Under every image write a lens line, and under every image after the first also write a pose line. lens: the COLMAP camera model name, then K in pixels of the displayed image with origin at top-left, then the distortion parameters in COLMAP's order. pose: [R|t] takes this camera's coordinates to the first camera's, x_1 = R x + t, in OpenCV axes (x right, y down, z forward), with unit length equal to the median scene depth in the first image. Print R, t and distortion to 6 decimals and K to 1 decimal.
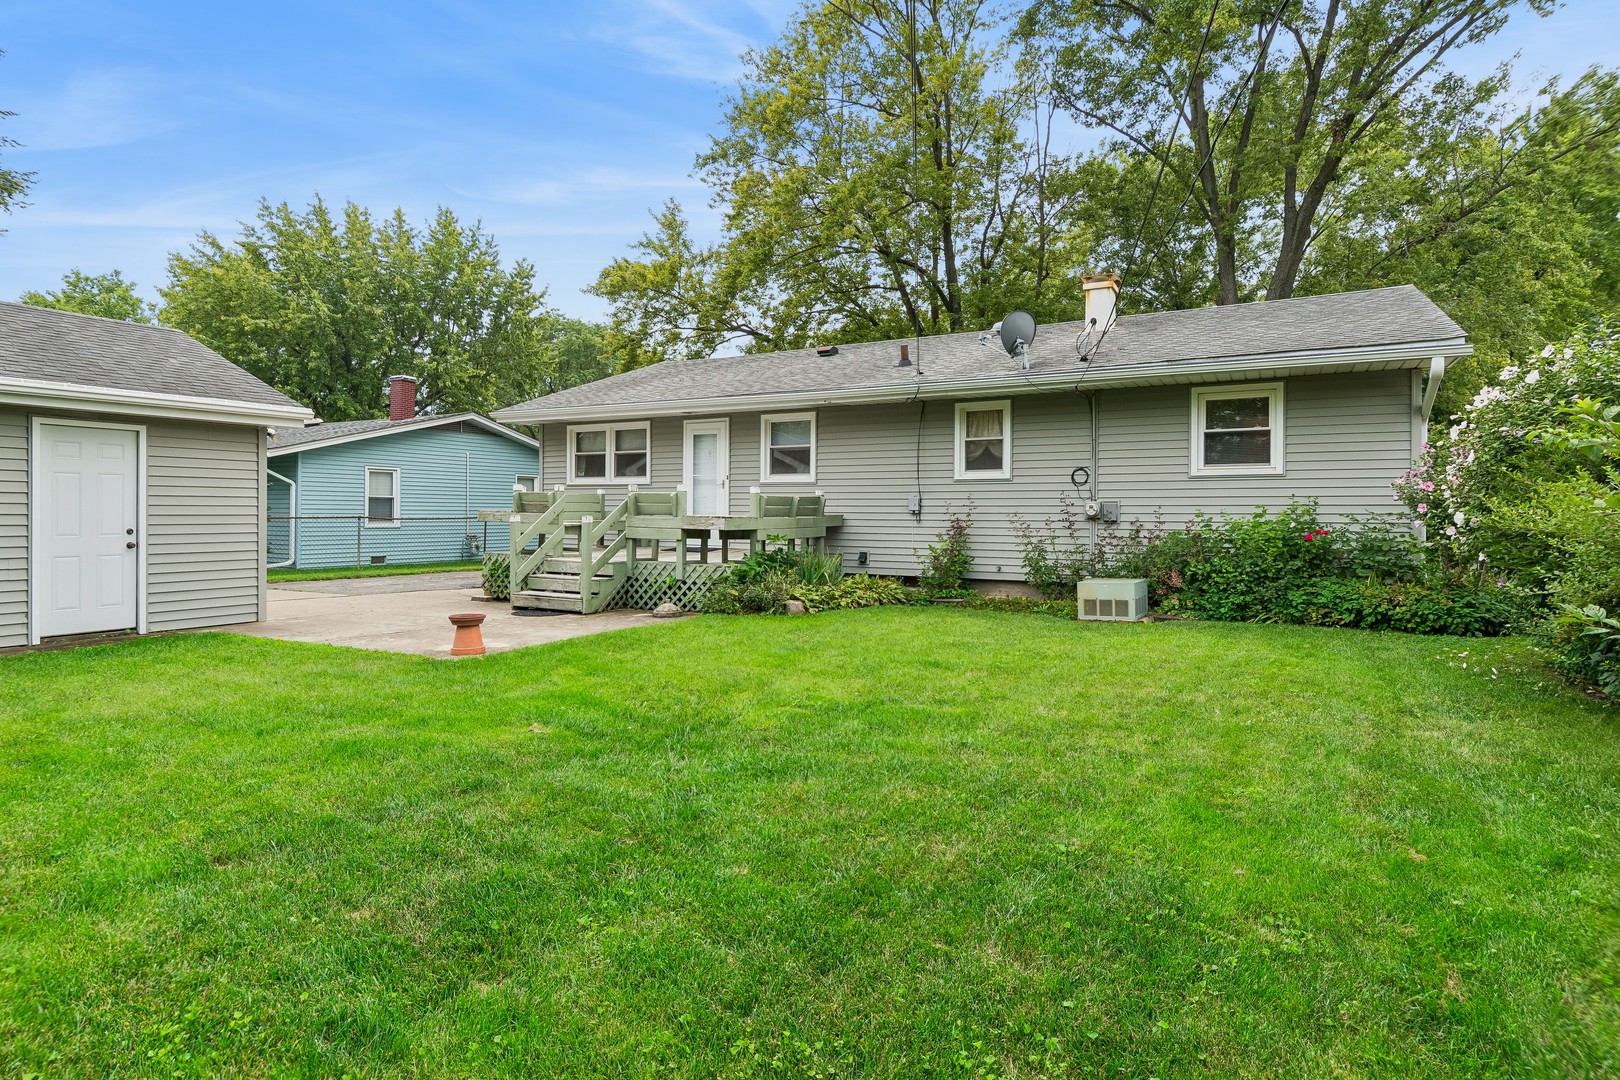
lens RADIAL K [[843.5, 0, 820.3], [0, 843.5, 536.7], [0, 0, 1]] dist [0.006346, 0.000291]
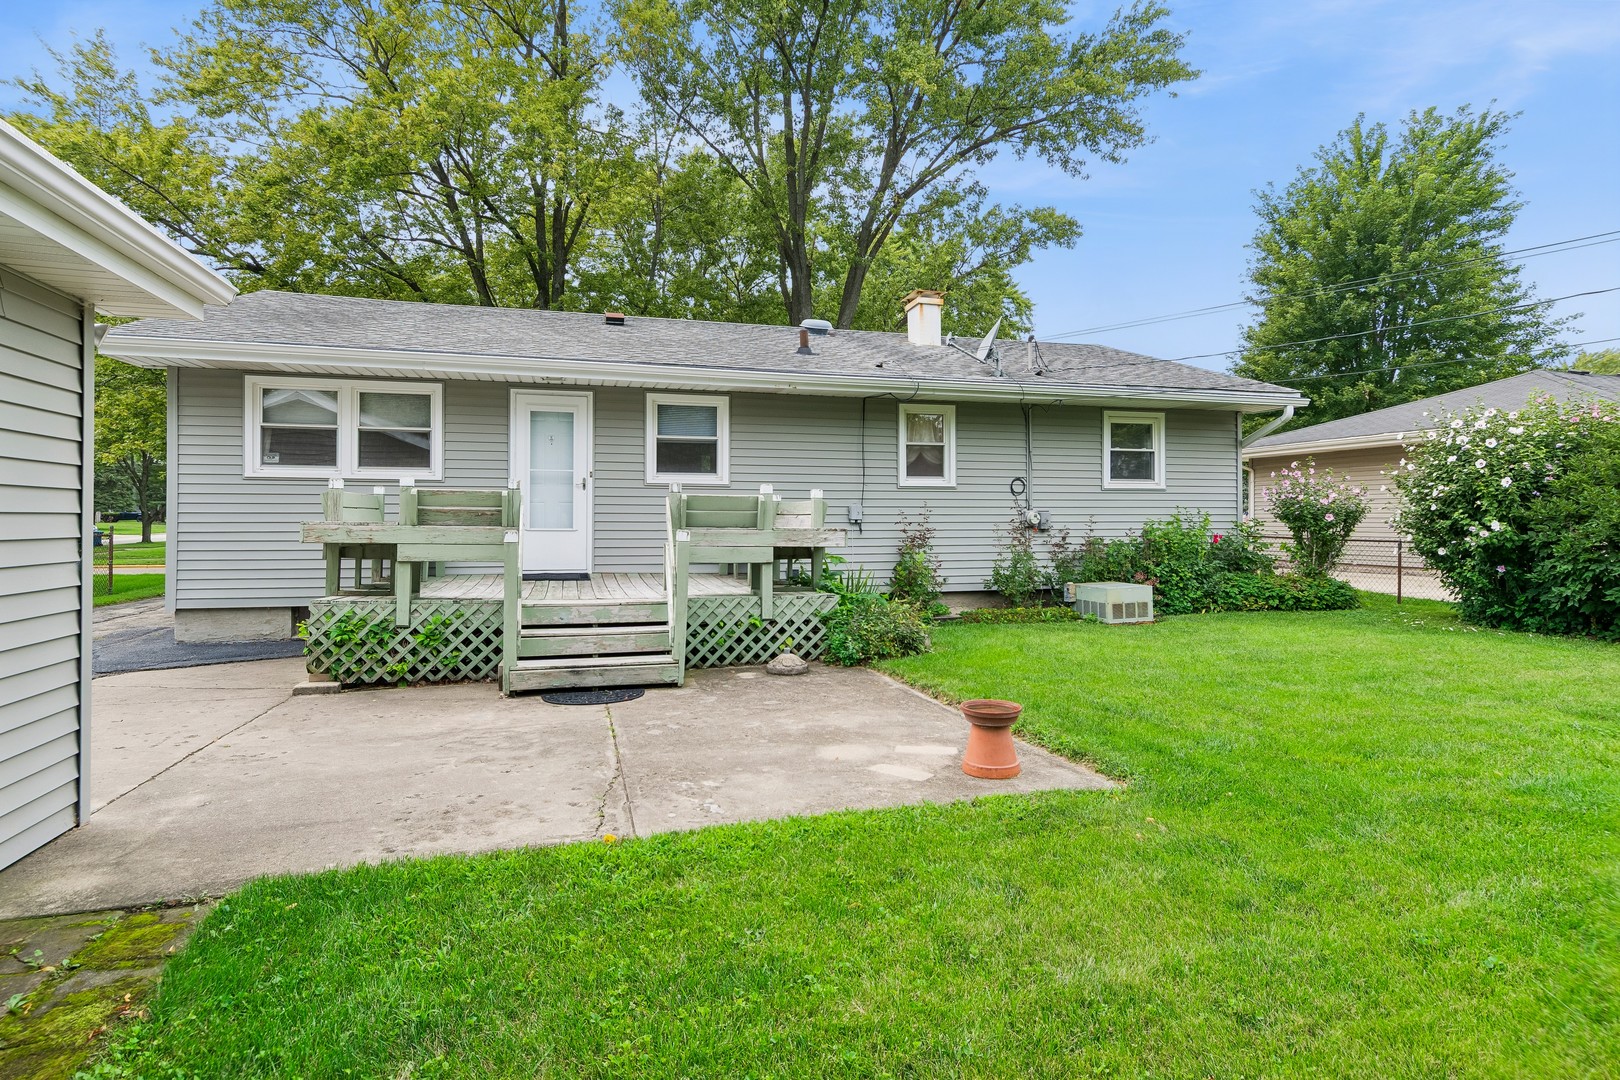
lens RADIAL K [[843.5, 0, 813.1], [0, 843.5, 529.1], [0, 0, 1]] dist [0.006346, 0.000291]
pose [[0.720442, -0.012557, 0.693401, -0.574232], [0.021743, 0.999754, -0.004486, -0.019114], [-0.693174, 0.018308, 0.720538, 0.416773]]
